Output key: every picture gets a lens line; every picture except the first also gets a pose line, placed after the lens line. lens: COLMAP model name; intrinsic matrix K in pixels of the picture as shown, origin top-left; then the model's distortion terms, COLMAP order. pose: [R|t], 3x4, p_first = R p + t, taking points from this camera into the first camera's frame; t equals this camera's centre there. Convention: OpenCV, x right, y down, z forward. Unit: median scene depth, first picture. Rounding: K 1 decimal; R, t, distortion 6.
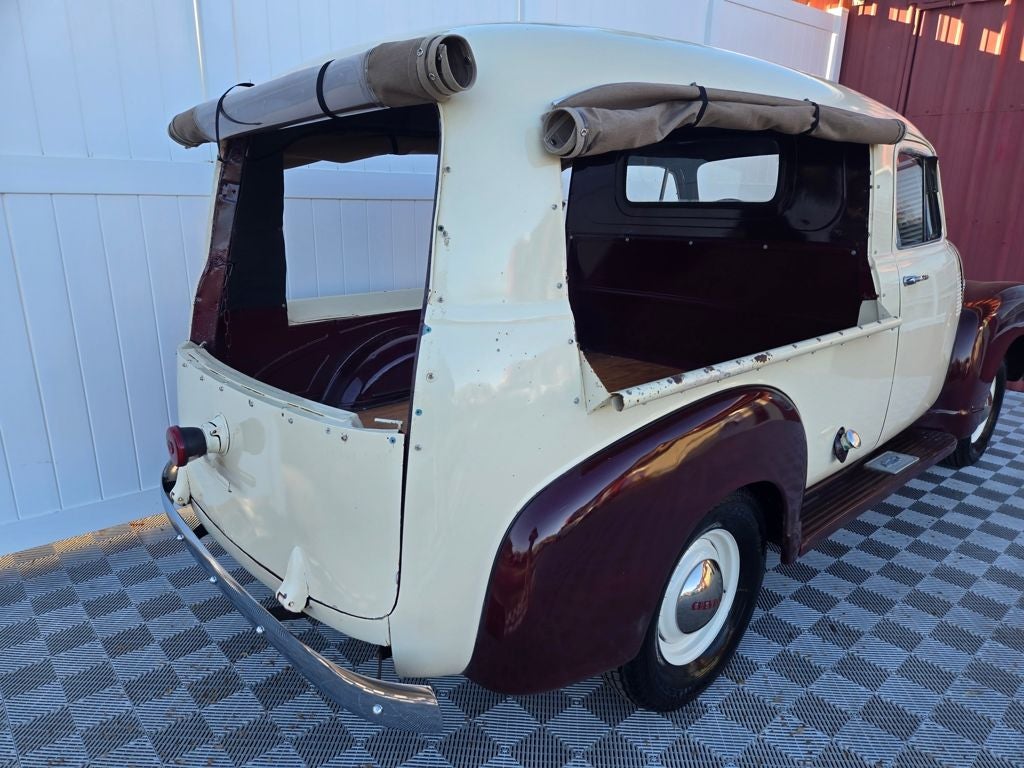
lens RADIAL K [[697.5, 0, 508.5], [0, 697.5, 380.9], [0, 0, 1]] dist [0.044261, -0.041331]
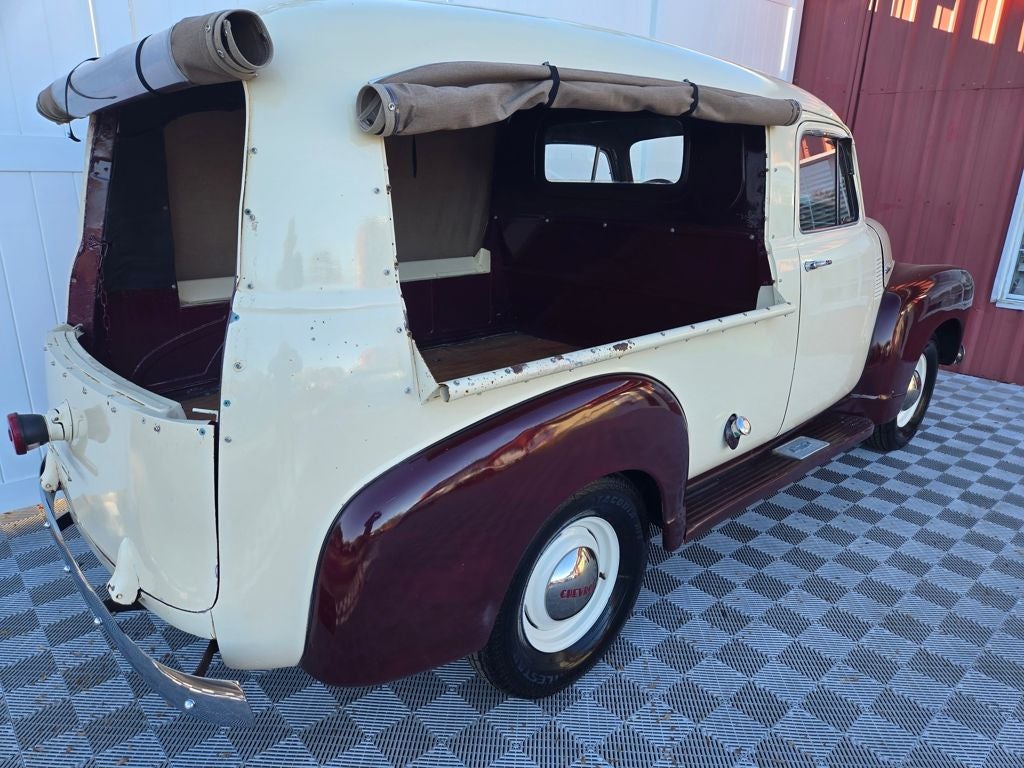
lens RADIAL K [[697.5, 0, 507.4], [0, 697.5, 378.1], [0, 0, 1]] dist [0.044261, -0.041331]
pose [[0.999951, 0.004420, 0.008855, 0.169426], [-0.004675, 0.999569, 0.028983, -0.013378], [-0.008723, -0.029023, 0.999541, 0.016112]]
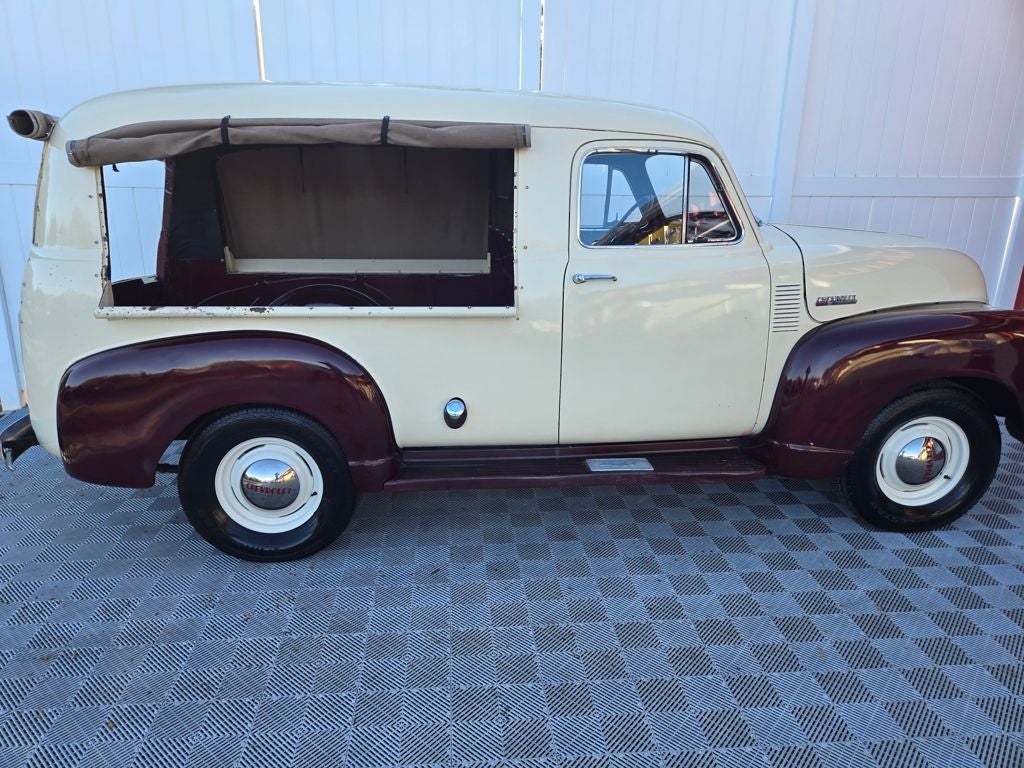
lens RADIAL K [[697.5, 0, 500.7], [0, 697.5, 367.5], [0, 0, 1]] dist [0.044261, -0.041331]
pose [[0.796795, 0.156816, -0.583547, 1.380322], [-0.160491, 0.985973, 0.045819, -0.053257], [0.582547, 0.057146, 0.810786, 0.143872]]
